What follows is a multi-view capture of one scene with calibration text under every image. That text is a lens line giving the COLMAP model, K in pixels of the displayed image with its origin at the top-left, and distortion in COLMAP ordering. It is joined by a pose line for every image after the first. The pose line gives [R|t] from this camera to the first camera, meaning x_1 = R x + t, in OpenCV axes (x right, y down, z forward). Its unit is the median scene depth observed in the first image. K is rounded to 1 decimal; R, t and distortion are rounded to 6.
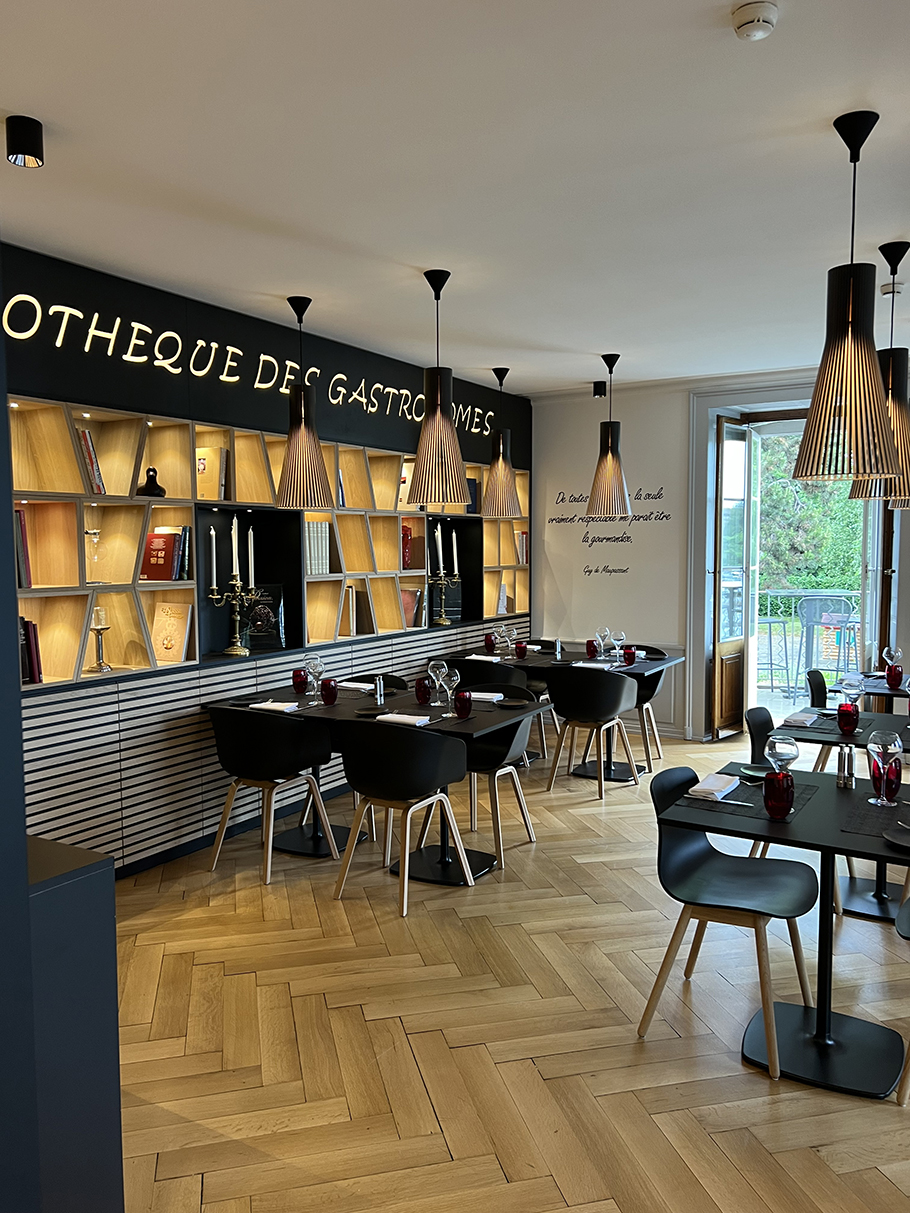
lens RADIAL K [[912.4, 0, 453.2], [0, 912.4, 614.0], [0, 0, 1]] dist [0.082628, -0.107954]
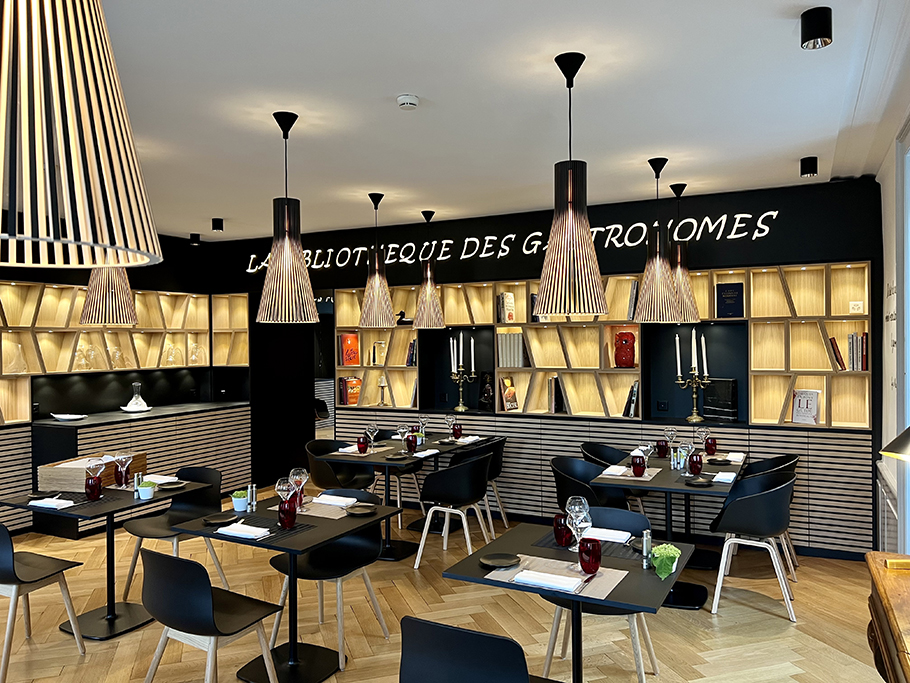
lens RADIAL K [[684.5, 0, 460.7], [0, 684.5, 347.1], [0, 0, 1]] dist [0.082628, -0.107954]
pose [[0.086380, 0.016016, -0.996133, 0.925163], [-0.067291, 0.997681, 0.010206, -0.078414], [0.993987, 0.066149, 0.087258, 0.767498]]
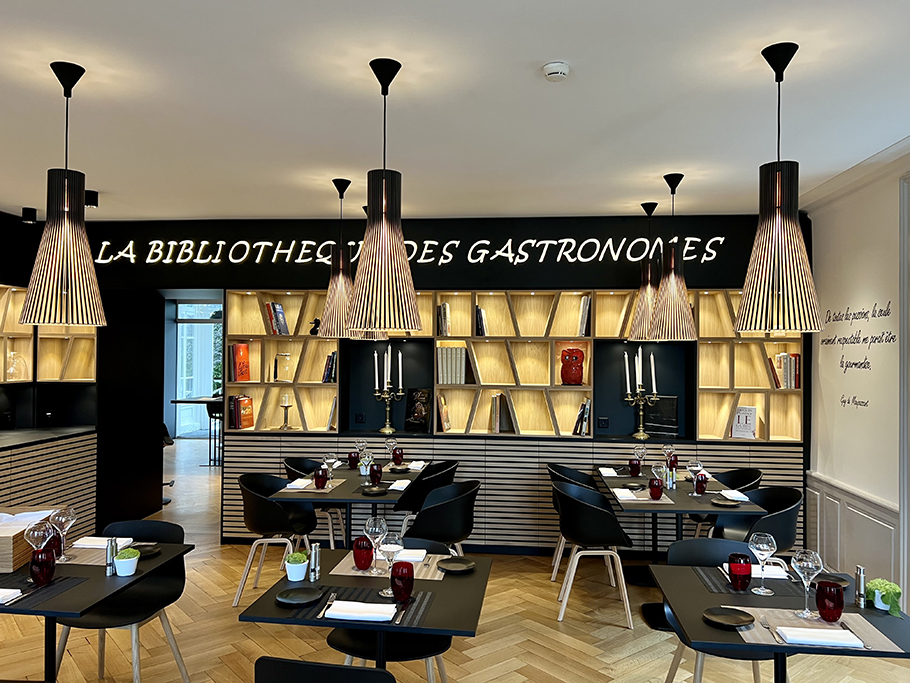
lens RADIAL K [[684.5, 0, 461.1], [0, 684.5, 346.9], [0, 0, 1]] dist [0.082628, -0.107954]
pose [[0.436736, 0.001863, -0.899588, 0.757494], [-0.079862, 0.996130, -0.036709, -0.059453], [0.896038, 0.087876, 0.435194, 0.518034]]
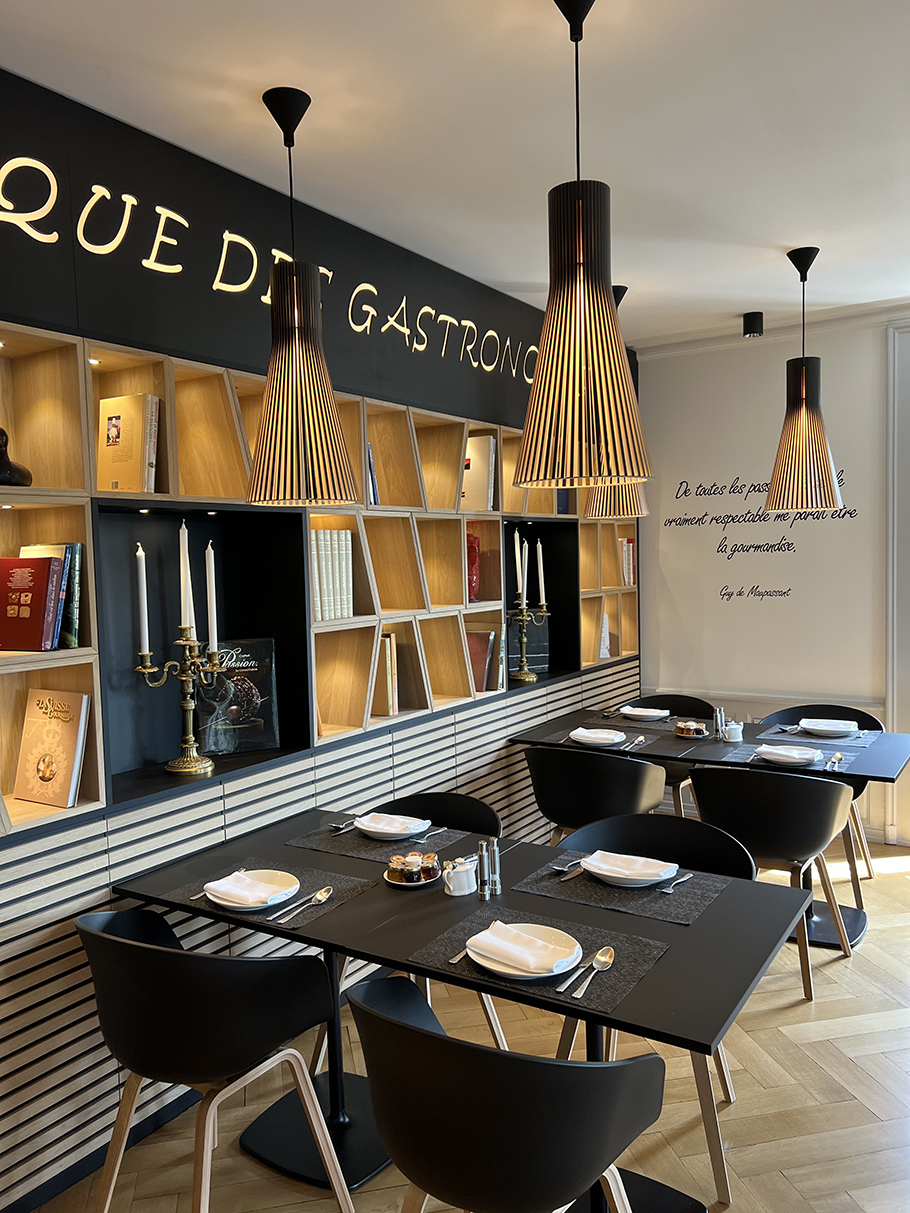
lens RADIAL K [[912.4, 0, 444.5], [0, 912.4, 612.1], [0, 0, 1]] dist [0.082628, -0.107954]
pose [[0.999027, -0.017858, -0.040316, -0.050144], [0.017350, 0.999766, -0.012929, -0.036890], [0.040538, 0.012217, 0.999103, 0.389624]]
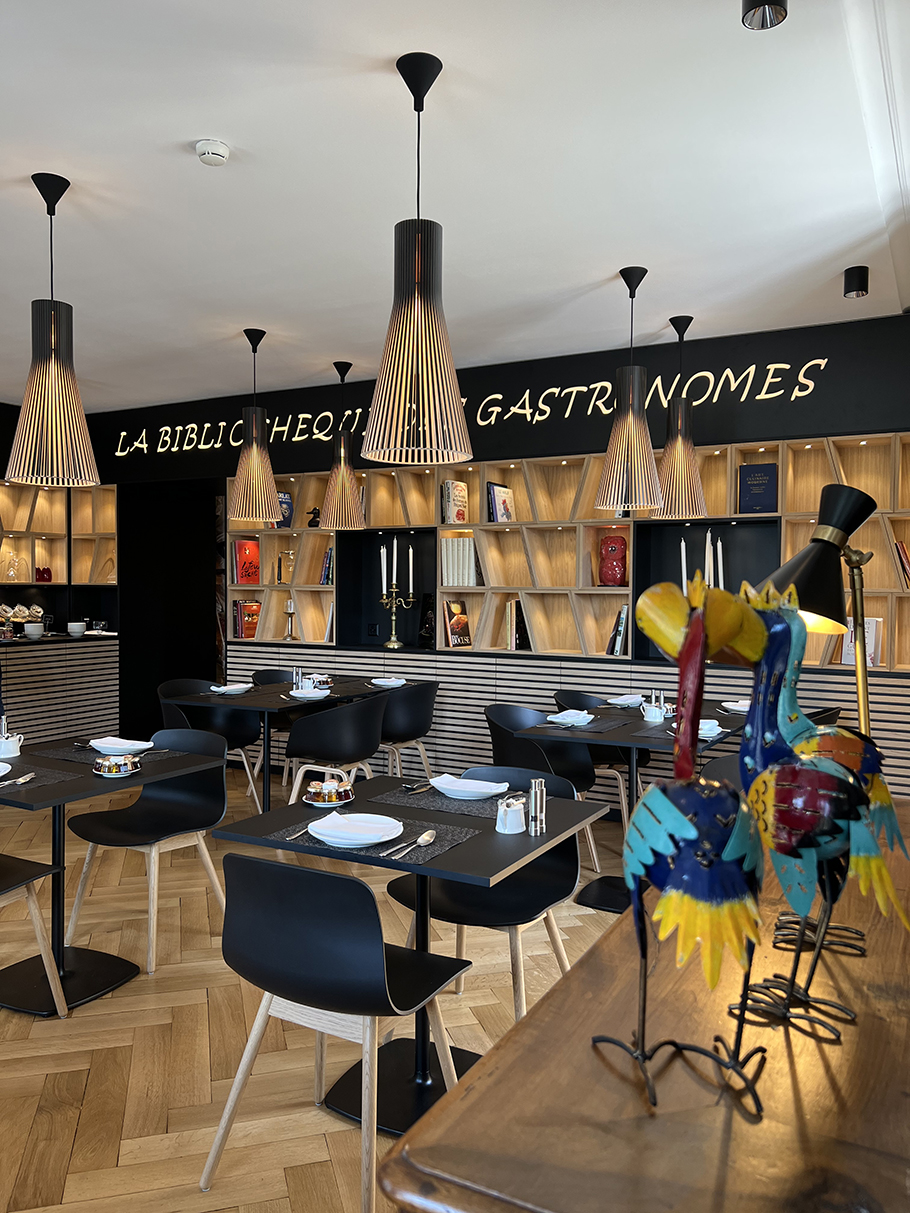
lens RADIAL K [[912.4, 0, 447.3], [0, 912.4, 619.5], [0, 0, 1]] dist [0.082628, -0.107954]
pose [[0.044406, 0.045978, -0.997955, 0.884985], [-0.083439, 0.995621, 0.042158, -0.045689], [0.995523, 0.081396, 0.048048, 0.883512]]
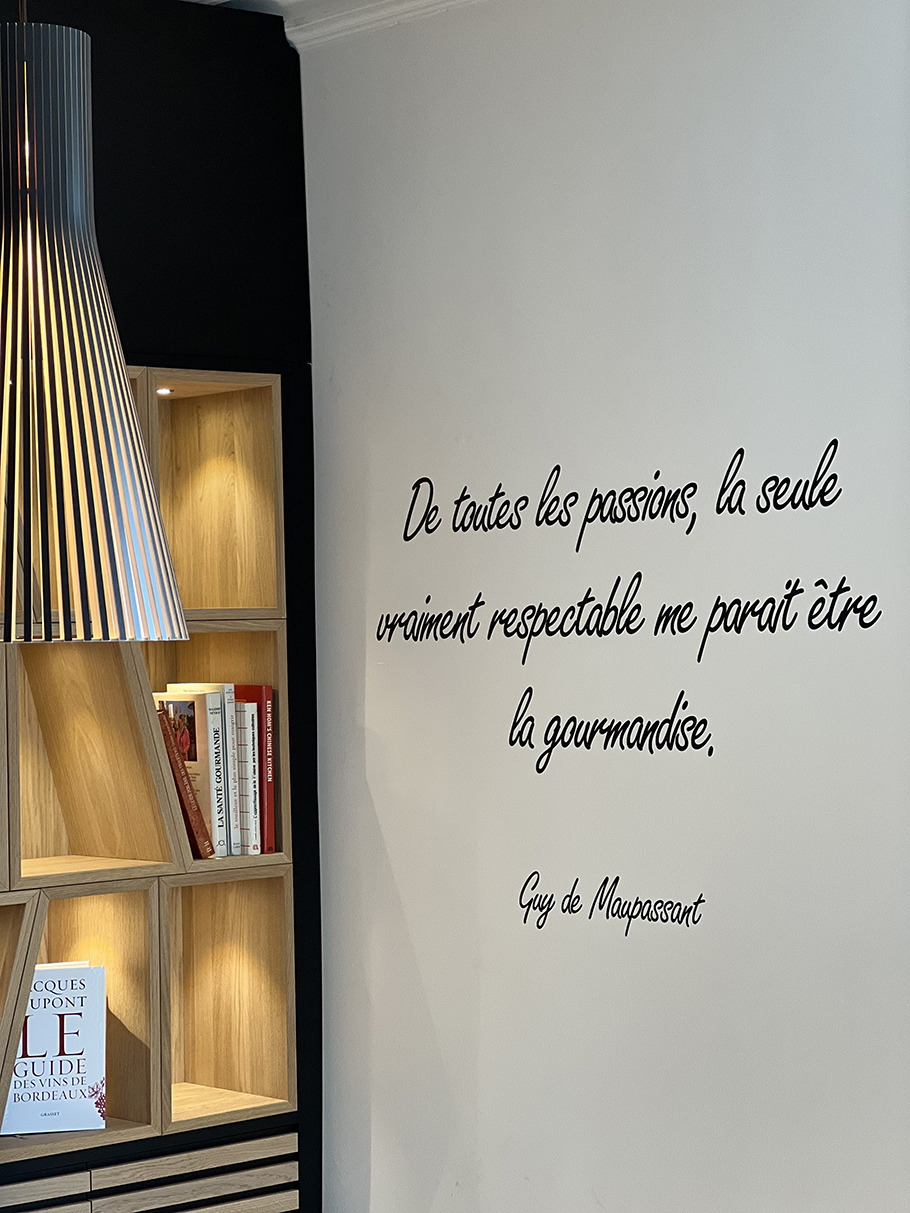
lens RADIAL K [[2705.3, 0, 459.0], [0, 2705.3, 604.5], [0, 0, 1]] dist [0.135278, 0.000000]
pose [[0.952495, -0.017776, -0.304034, 0.393672], [-0.007913, 0.996514, -0.083054, -0.080778], [0.304451, 0.081514, 0.949034, 0.626333]]
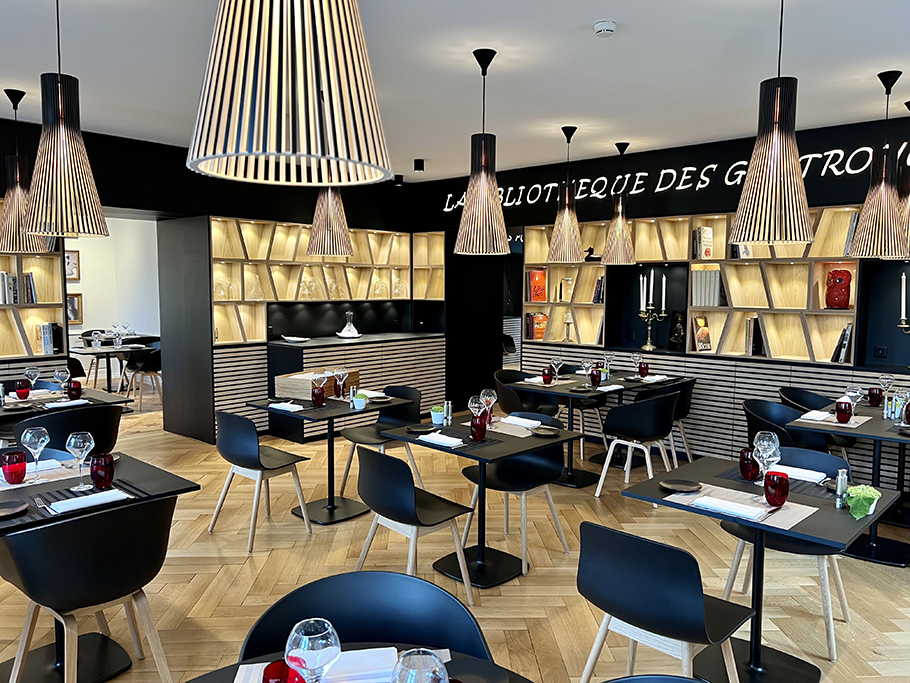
lens RADIAL K [[684.5, 0, 461.9], [0, 684.5, 345.0], [0, 0, 1]] dist [0.082628, -0.107954]
pose [[-0.182240, 0.095011, -0.978653, 0.950338], [-0.080490, 0.990538, 0.111154, -0.069127], [0.979954, 0.099028, -0.172868, 0.769320]]
